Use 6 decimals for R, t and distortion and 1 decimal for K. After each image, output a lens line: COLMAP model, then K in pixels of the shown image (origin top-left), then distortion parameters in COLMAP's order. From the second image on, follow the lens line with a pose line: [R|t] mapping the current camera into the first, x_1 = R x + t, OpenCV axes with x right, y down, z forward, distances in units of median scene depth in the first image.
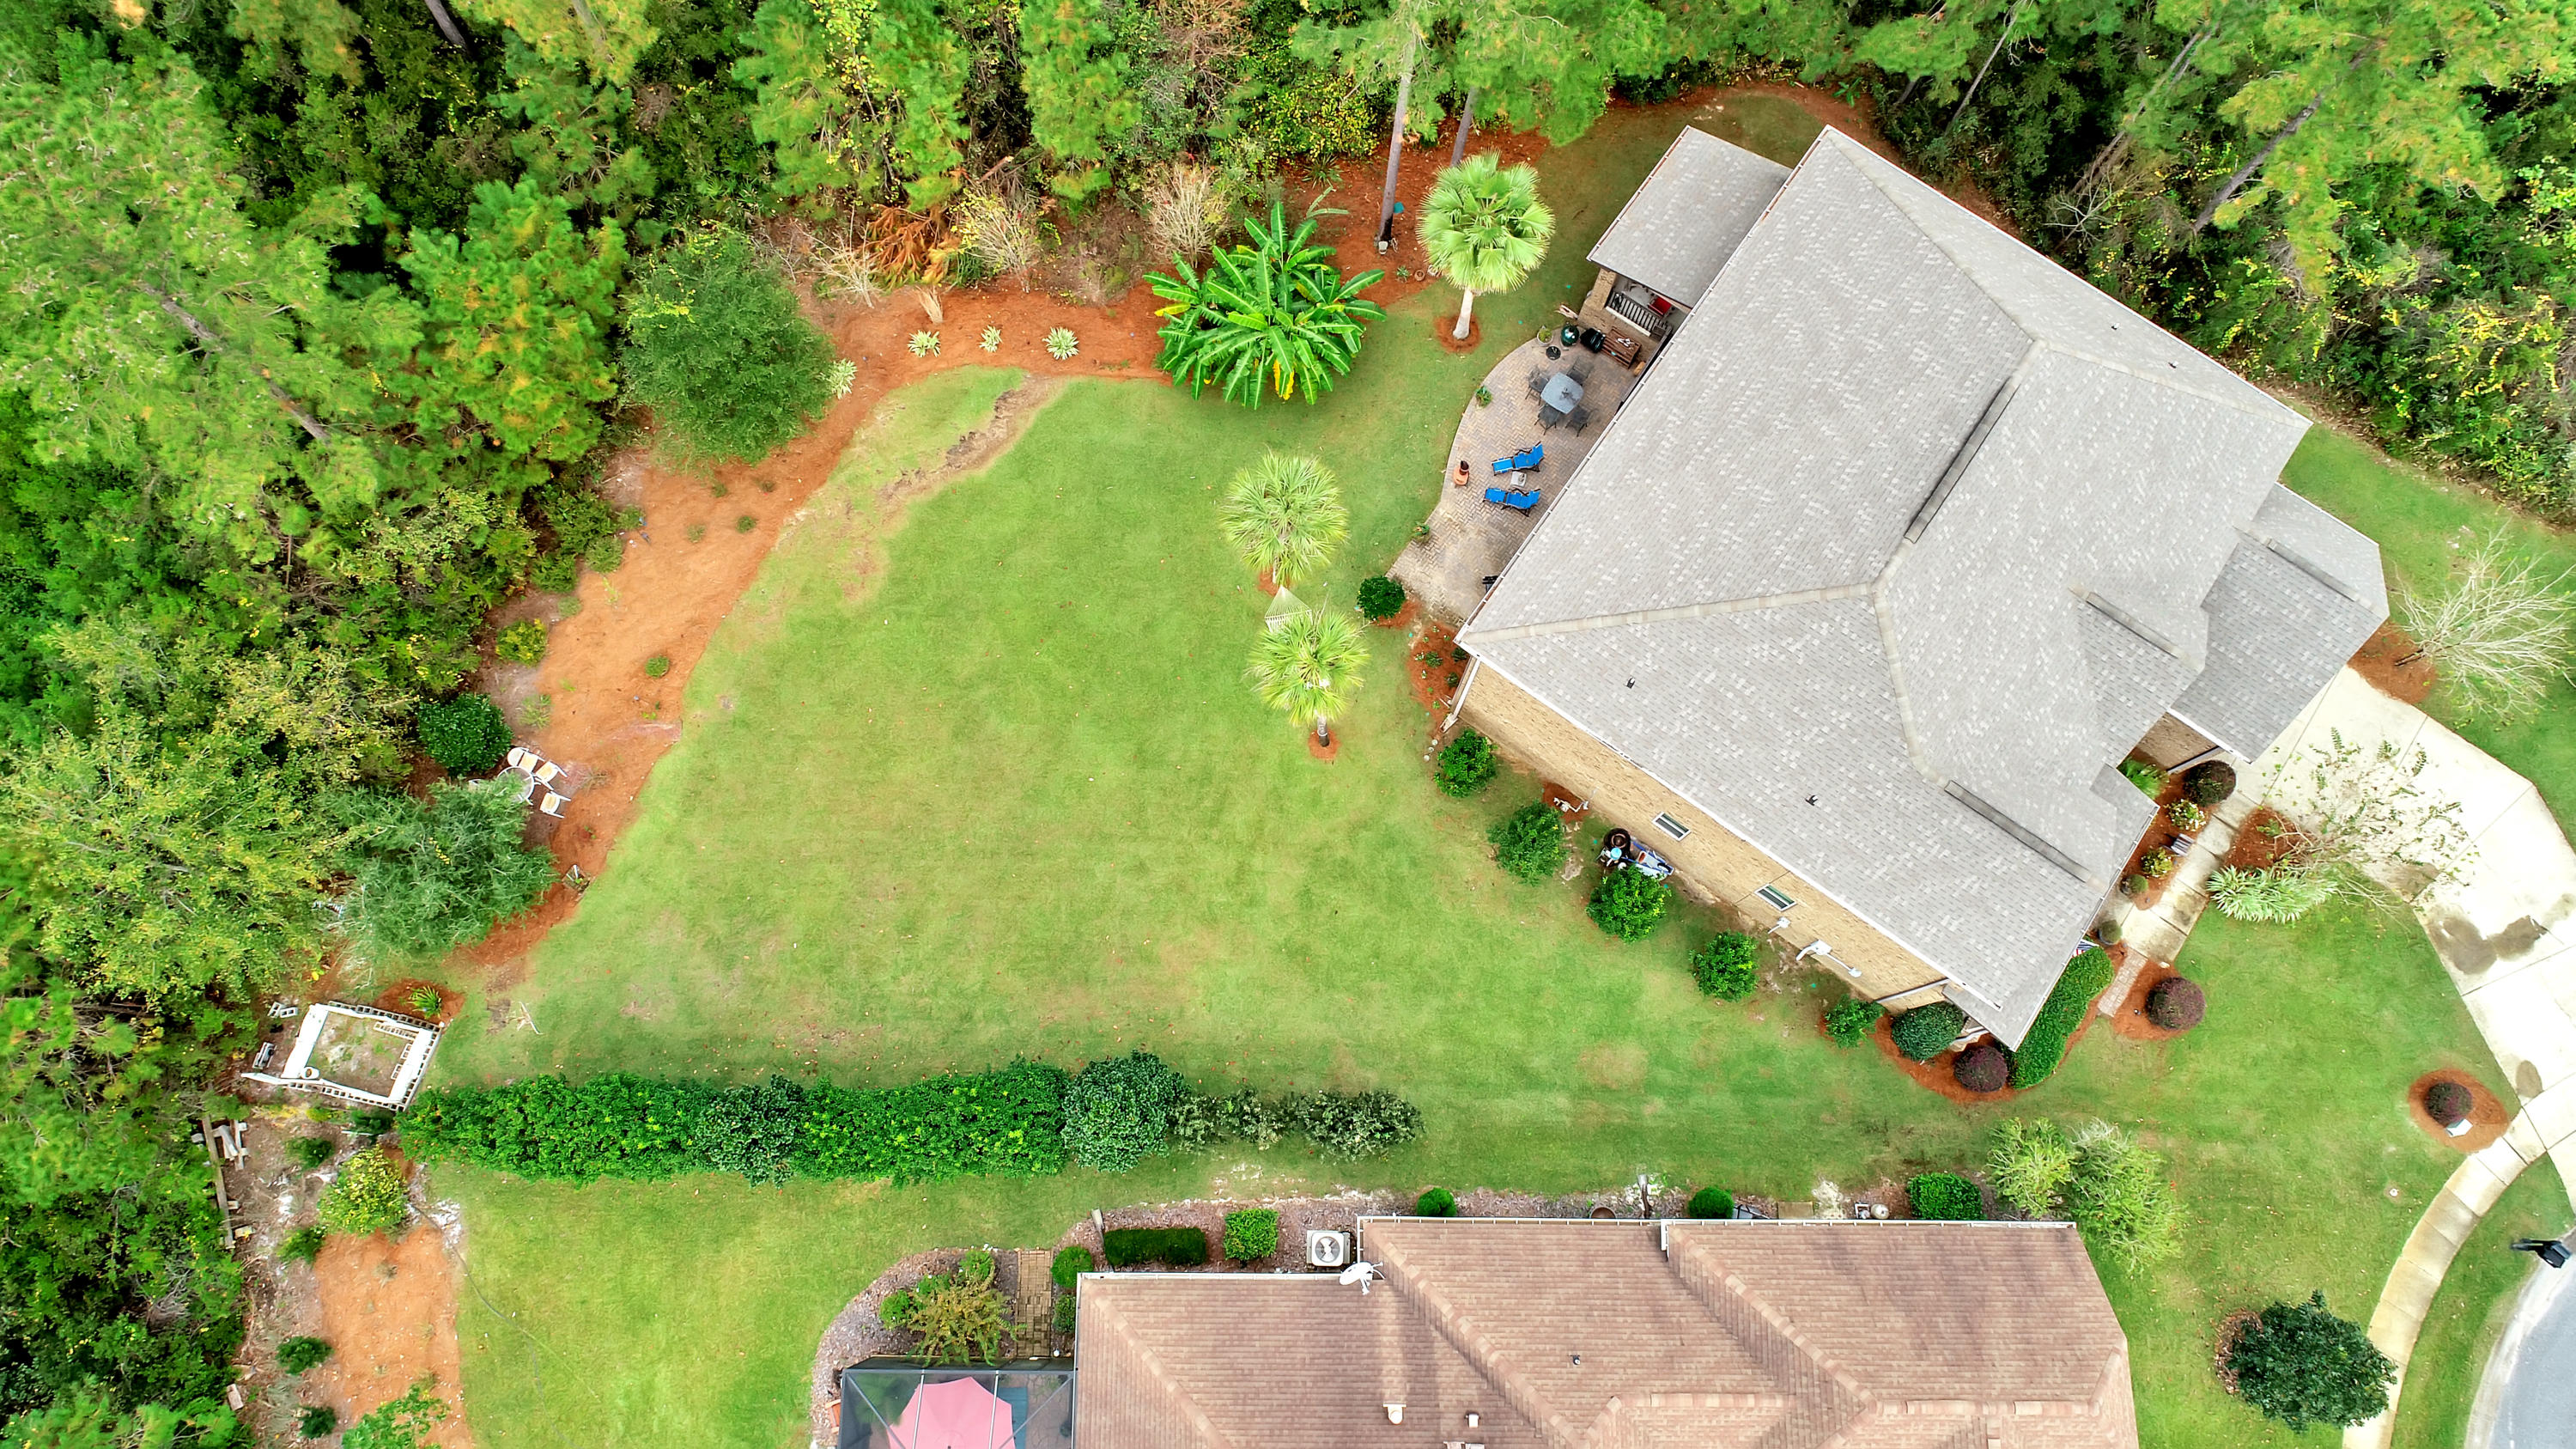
lens RADIAL K [[1796.7, 0, 1288.0], [0, 1796.7, 724.5], [0, 0, 1]] dist [-0.001160, 0.000708]
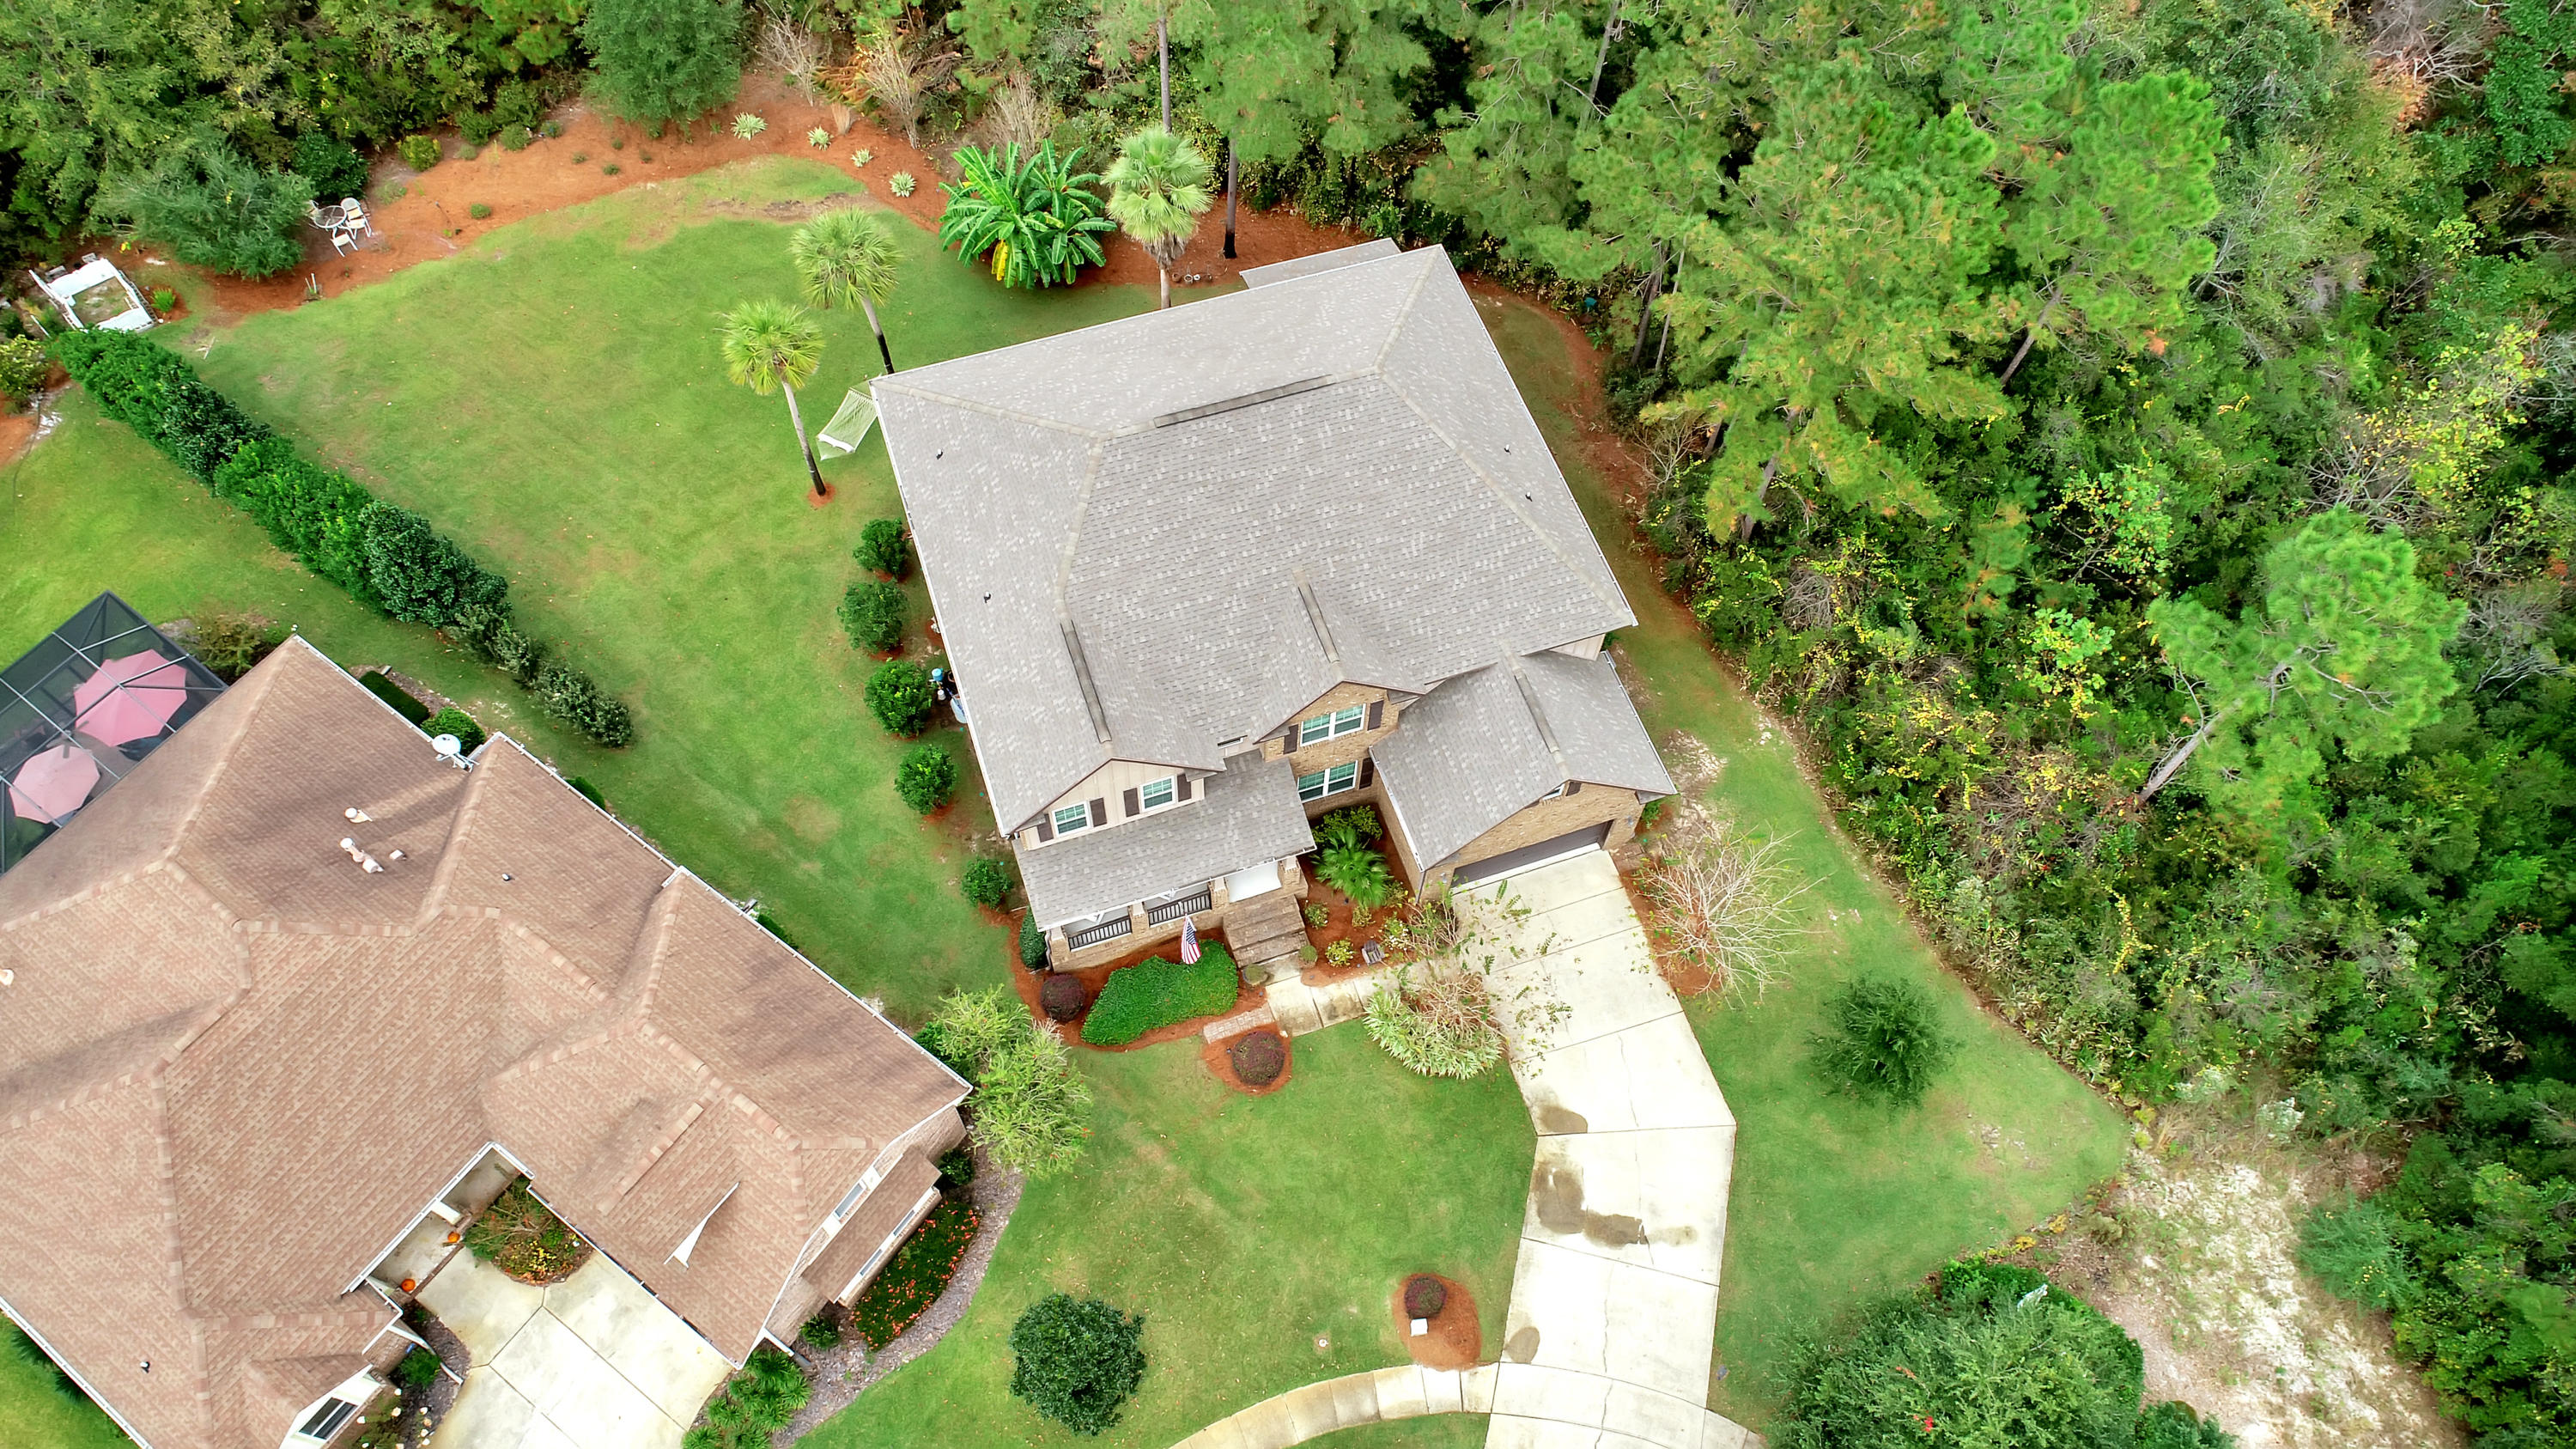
lens RADIAL K [[1778.1, 0, 1288.0], [0, 1778.1, 724.5], [0, 0, 1]] dist [-0.005924, -0.001503]
pose [[0.813657, 0.503682, -0.290286, 0.689558], [-0.563731, 0.805585, -0.182321, 0.174002], [0.142018, 0.311990, 0.939411, 0.012942]]
